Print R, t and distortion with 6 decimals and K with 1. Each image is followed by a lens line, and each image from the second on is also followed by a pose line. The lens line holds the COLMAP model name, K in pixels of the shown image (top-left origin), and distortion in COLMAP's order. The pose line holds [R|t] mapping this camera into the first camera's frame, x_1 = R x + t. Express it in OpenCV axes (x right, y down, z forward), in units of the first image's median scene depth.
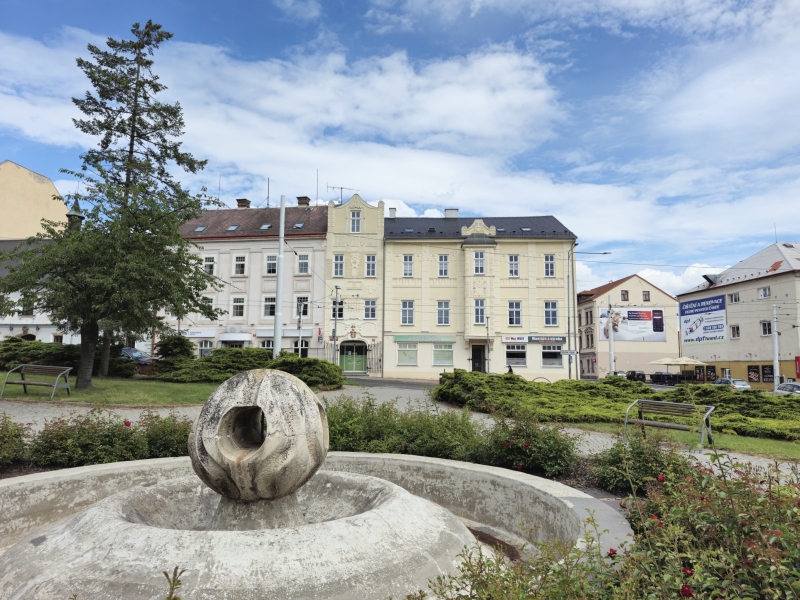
lens RADIAL K [[546.0, 0, 400.0], [0, 546.0, 300.0], [0, 0, 1]] dist [0.117139, -0.149214]
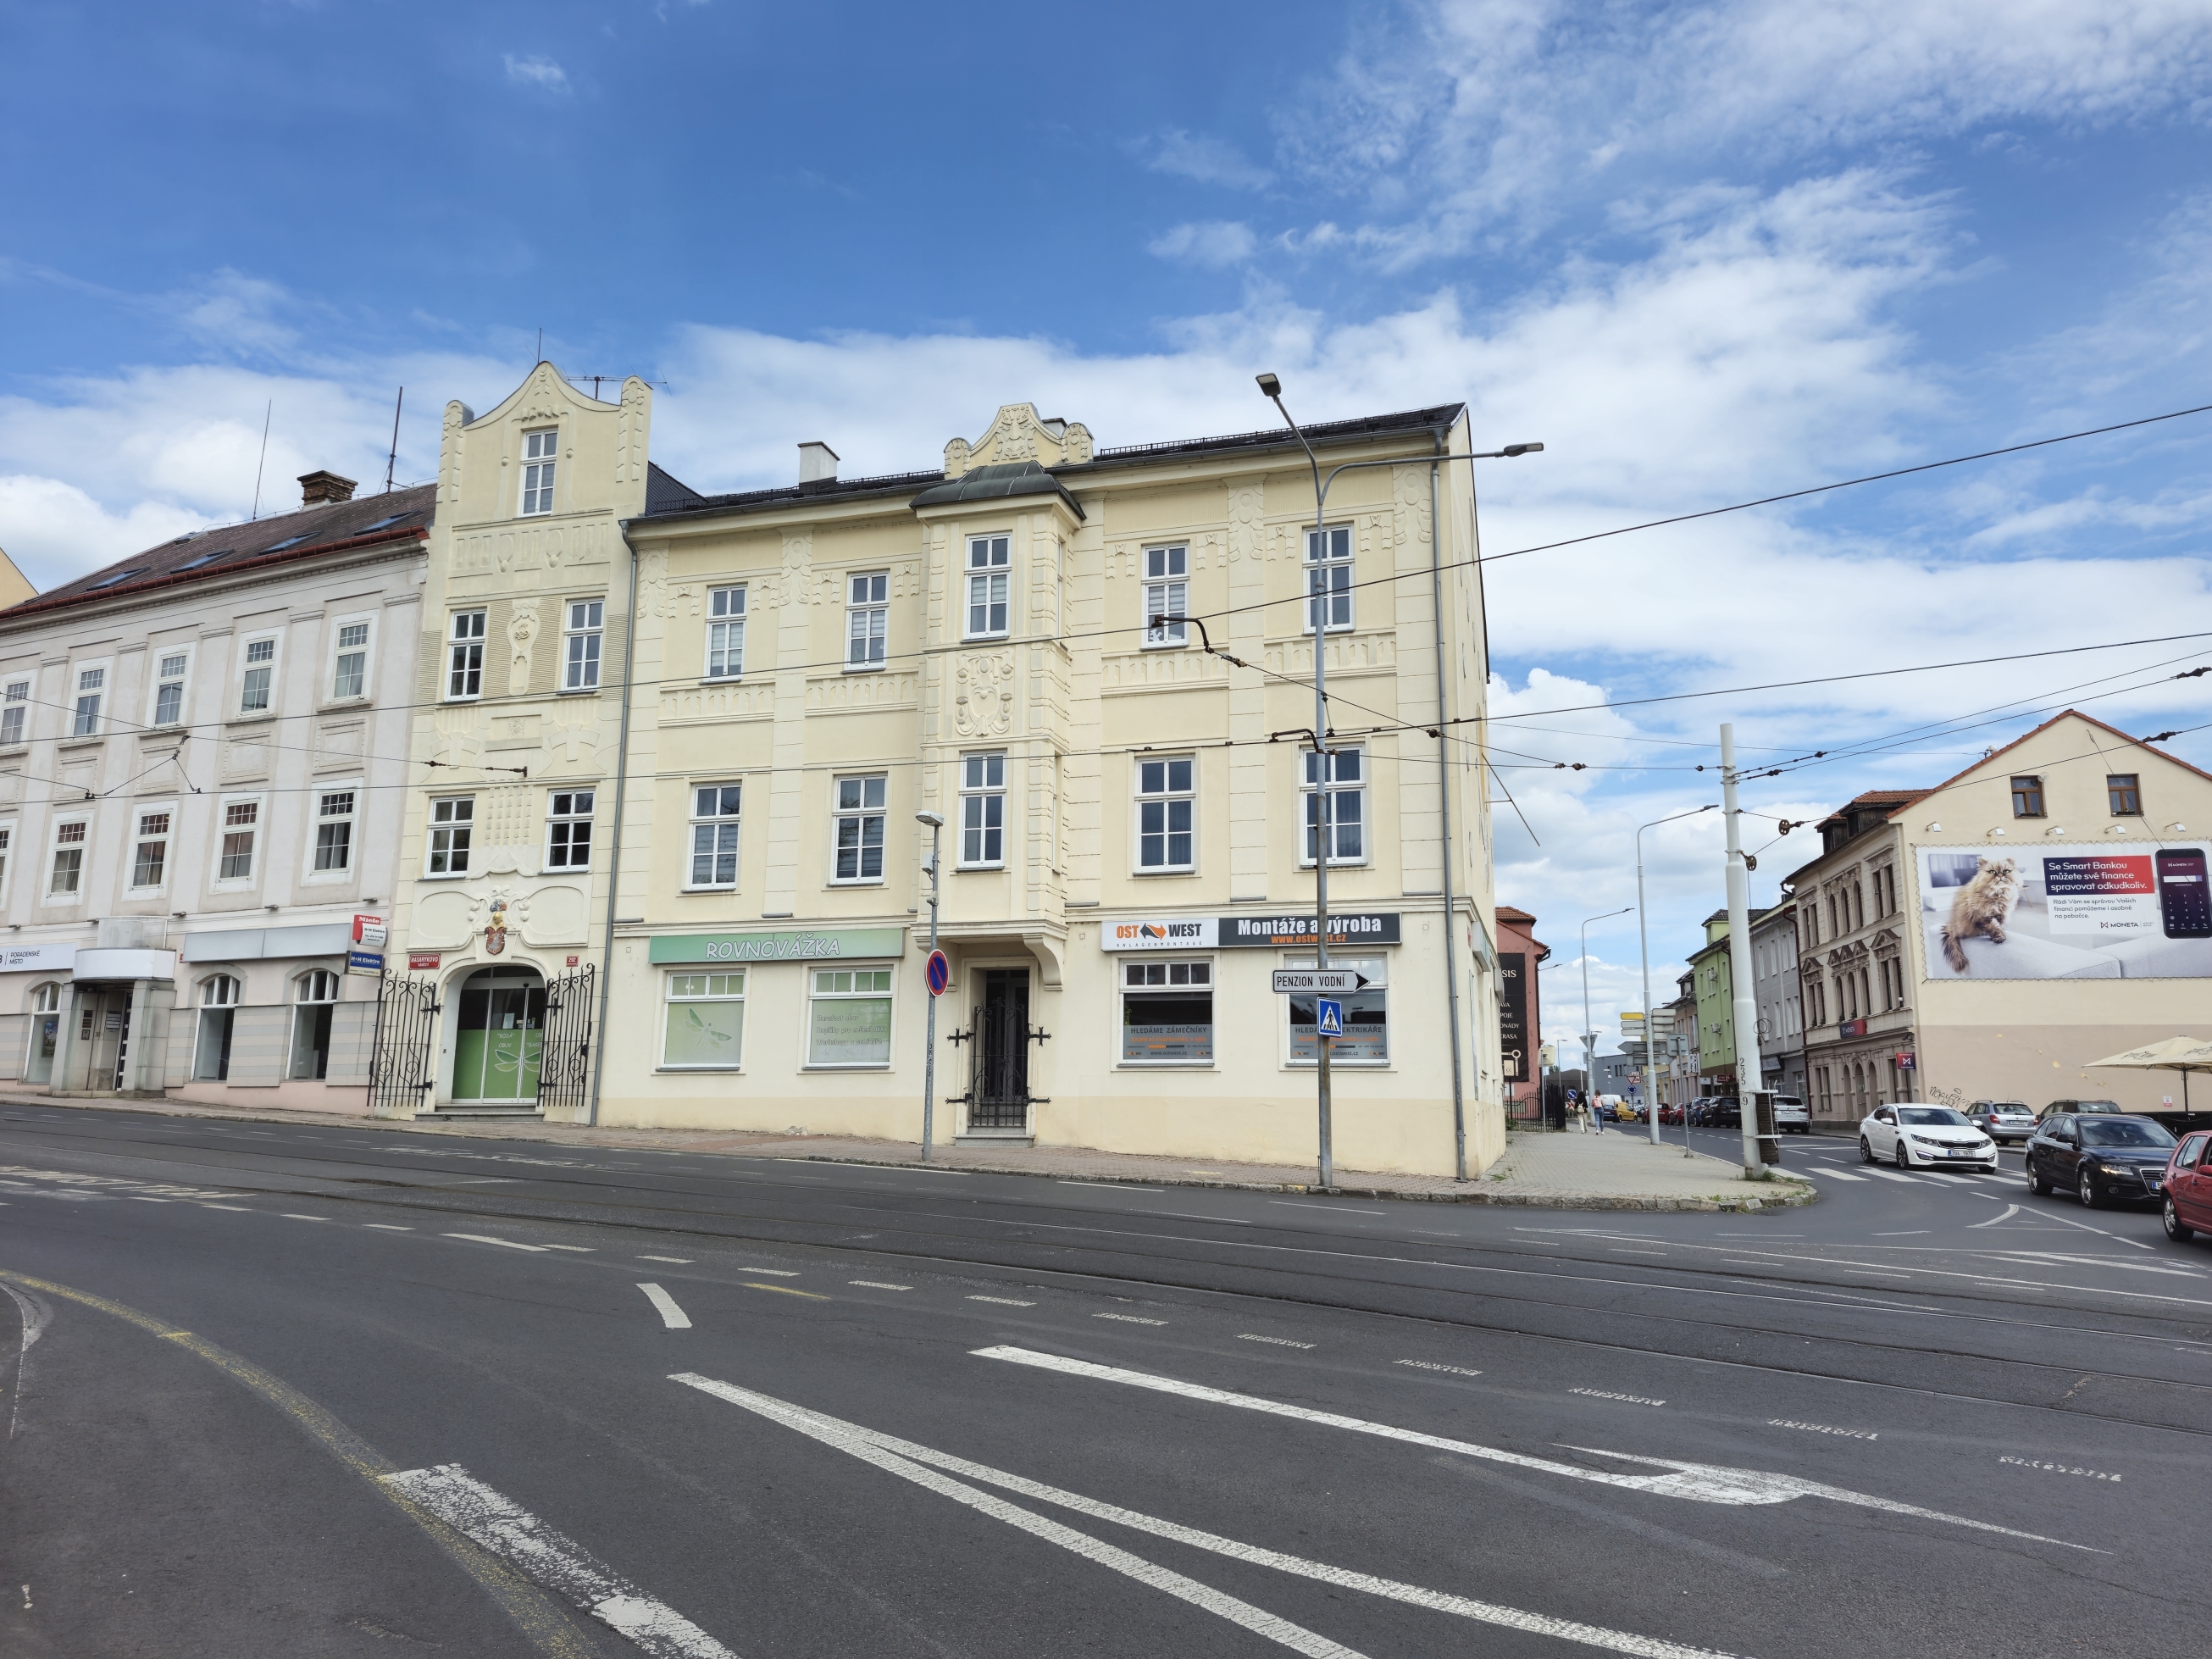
lens RADIAL K [[1509.7, 0, 1106.0], [0, 1509.7, 829.5], [0, 0, 1]] dist [0.117139, -0.149214]
pose [[0.968005, -0.047782, -0.246340, 0.325515], [0.033607, 0.997545, -0.061434, 0.064789], [0.248671, 0.051190, 0.967234, 0.429445]]
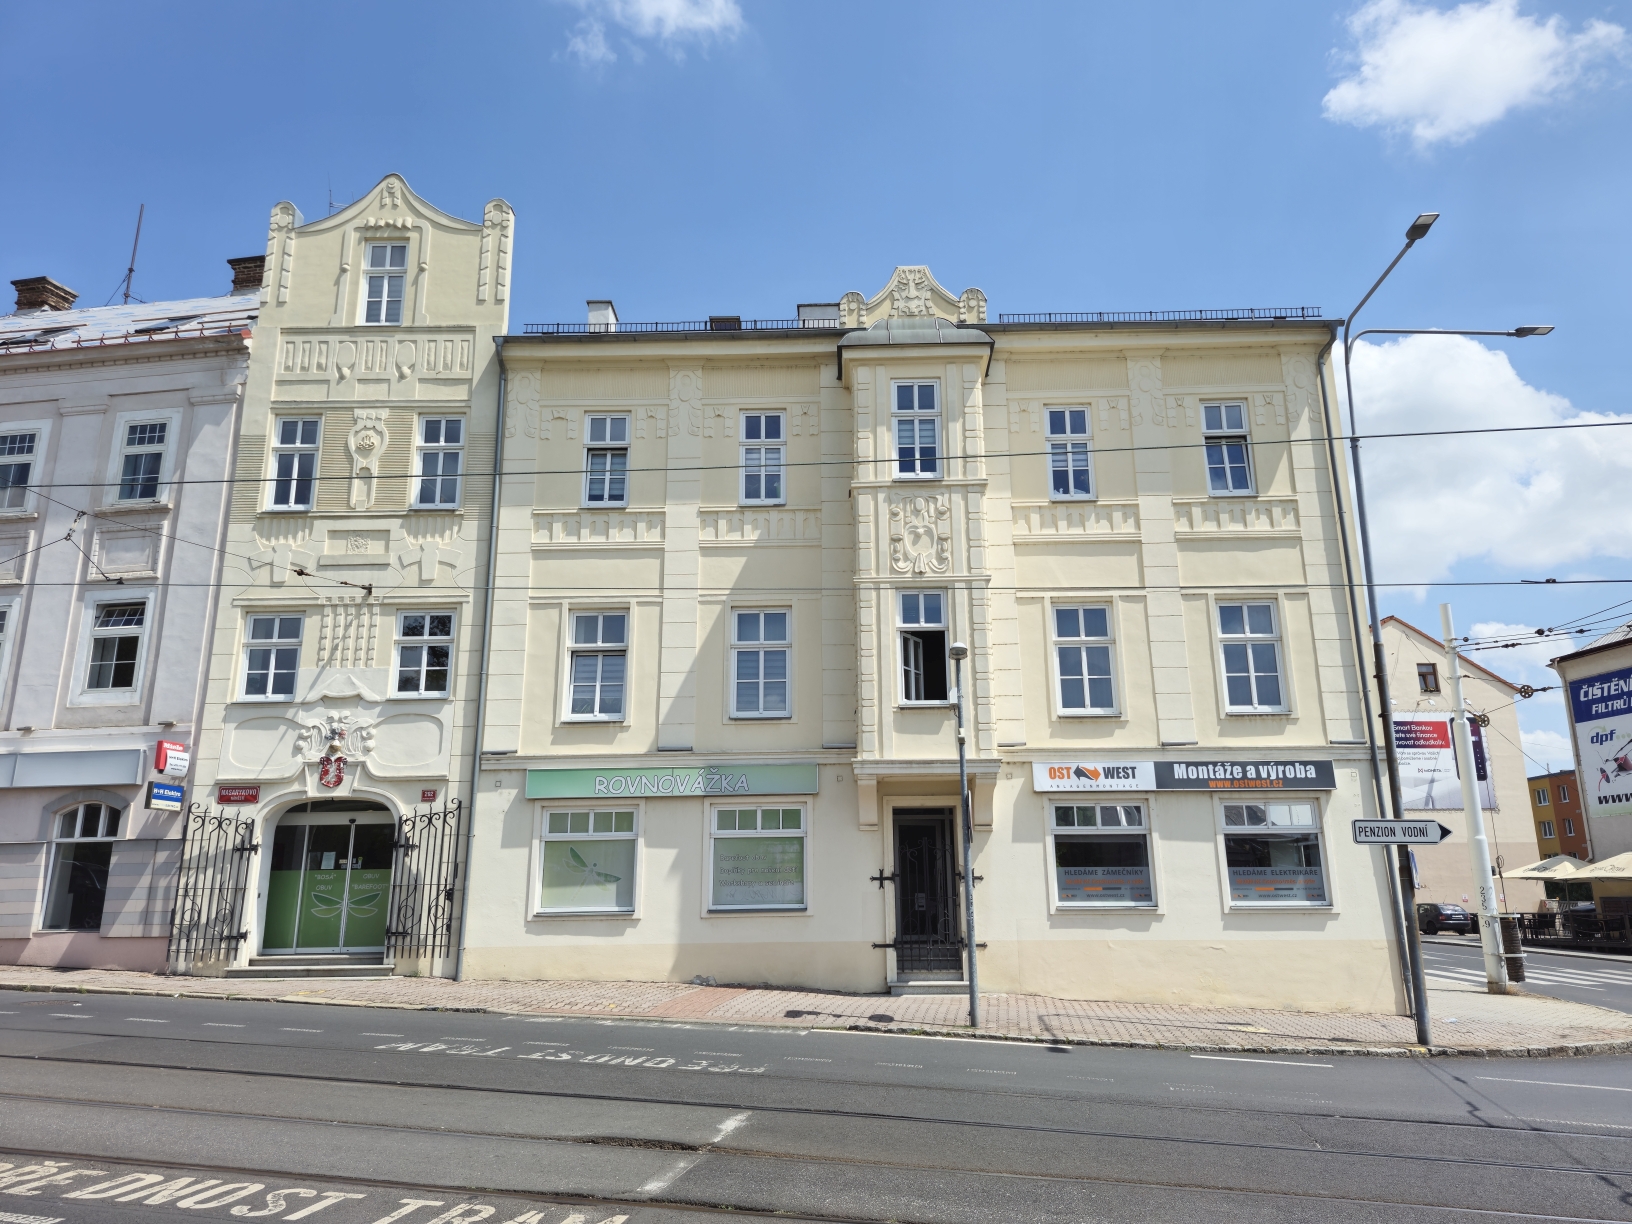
lens RADIAL K [[1113.8, 0, 816.0], [0, 1113.8, 612.0], [0, 0, 1]] dist [0.117139, -0.149214]
pose [[0.999725, -0.014412, 0.018482, 0.092816], [0.016526, 0.992652, -0.119869, 0.057365], [-0.016618, 0.120142, 0.992618, 0.550801]]
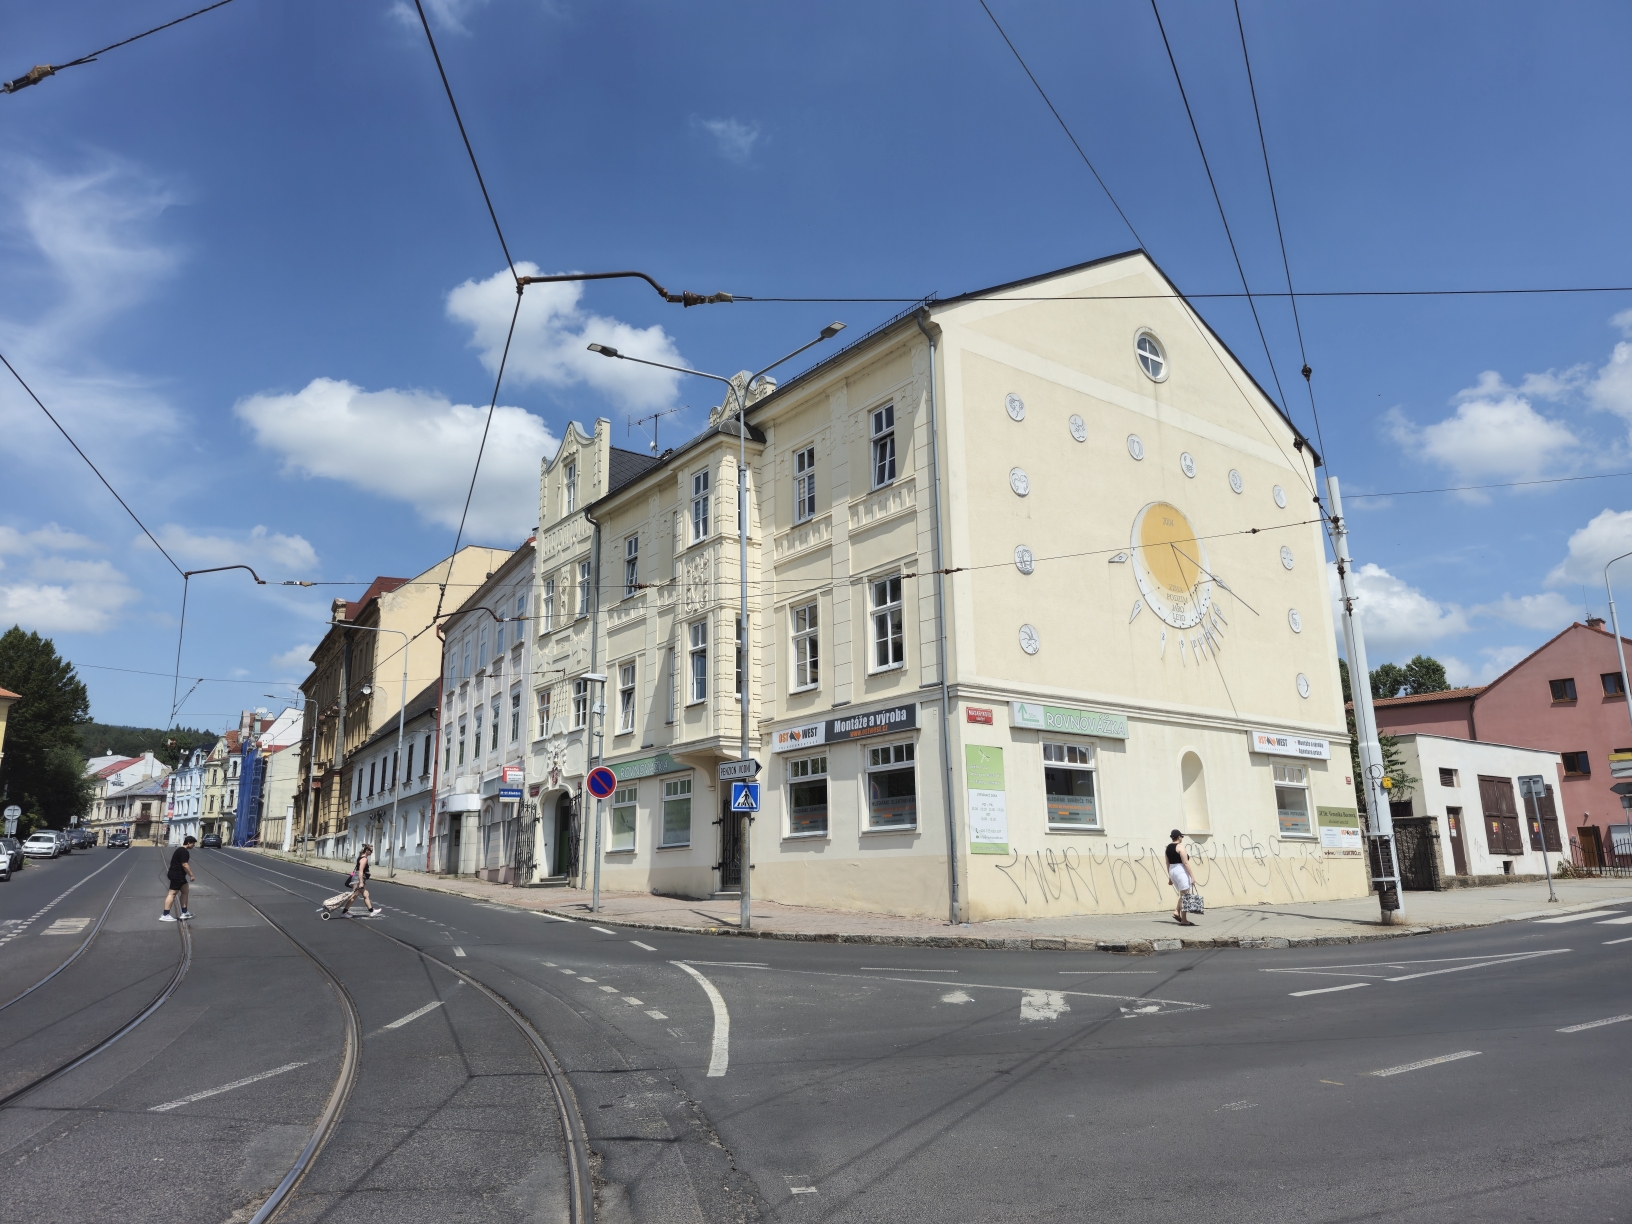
lens RADIAL K [[1113.8, 0, 816.0], [0, 1113.8, 612.0], [0, 0, 1]] dist [0.117139, -0.149214]
pose [[0.633397, -0.200824, -0.747314, 0.635863], [0.124414, 0.979602, -0.157798, 0.097133], [0.763760, 0.006973, 0.645462, 0.628020]]
